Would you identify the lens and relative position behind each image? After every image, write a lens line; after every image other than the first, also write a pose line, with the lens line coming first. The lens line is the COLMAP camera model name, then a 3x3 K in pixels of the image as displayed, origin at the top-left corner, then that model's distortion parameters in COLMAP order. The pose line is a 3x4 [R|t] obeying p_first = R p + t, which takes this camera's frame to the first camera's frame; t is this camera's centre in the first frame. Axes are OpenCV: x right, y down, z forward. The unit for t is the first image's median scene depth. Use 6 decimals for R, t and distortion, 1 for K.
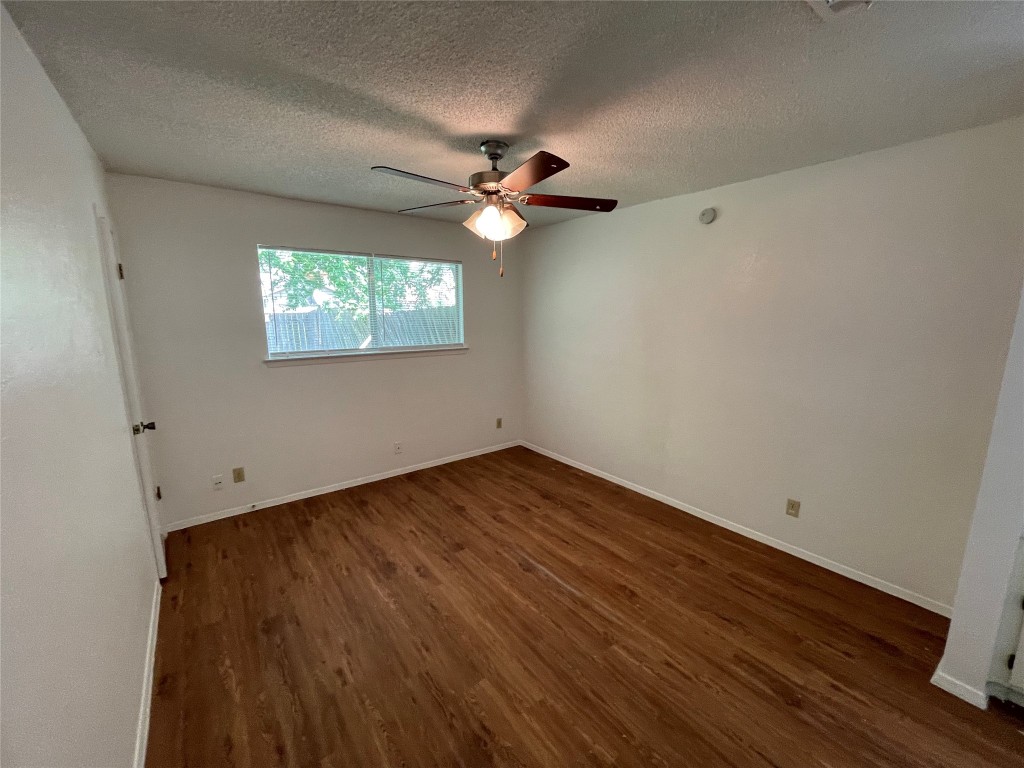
lens RADIAL K [[411.9, 0, 512.8], [0, 411.9, 388.1], [0, 0, 1]] dist [0.001289, 0.000239]
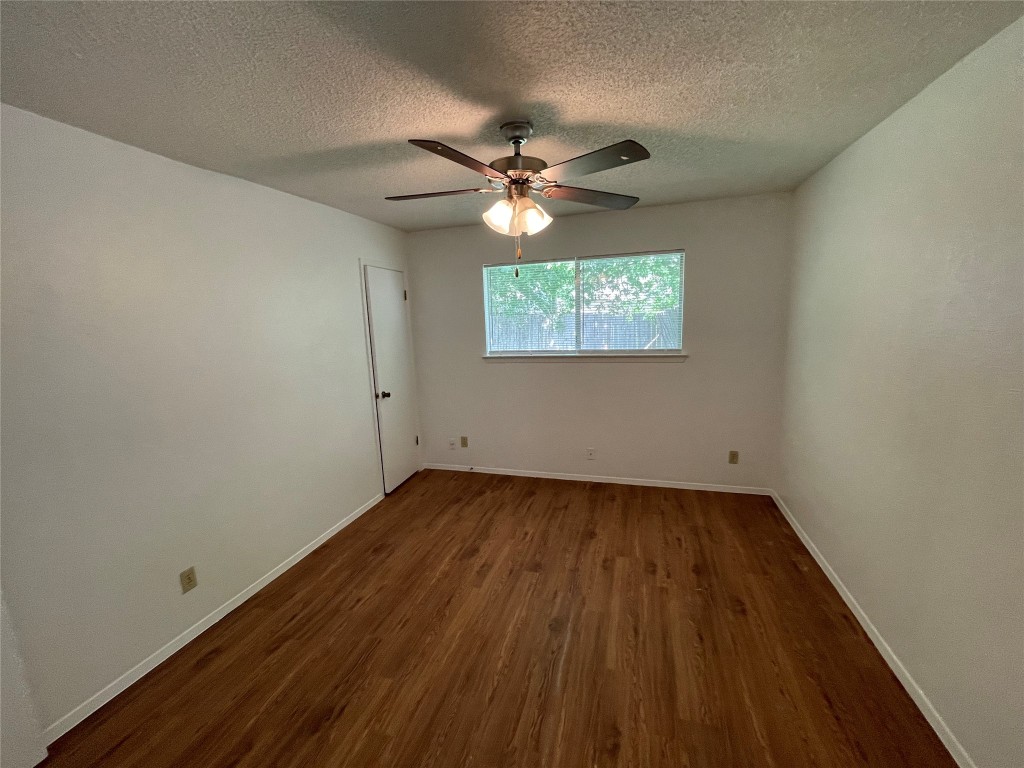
lens RADIAL K [[411.9, 0, 512.8], [0, 411.9, 388.1], [0, 0, 1]] dist [0.001289, 0.000239]
pose [[0.584538, 0.118130, -0.802721, 0.485974], [-0.112275, 0.991603, 0.064169, -0.065451], [0.803561, 0.052616, 0.592892, 0.342712]]
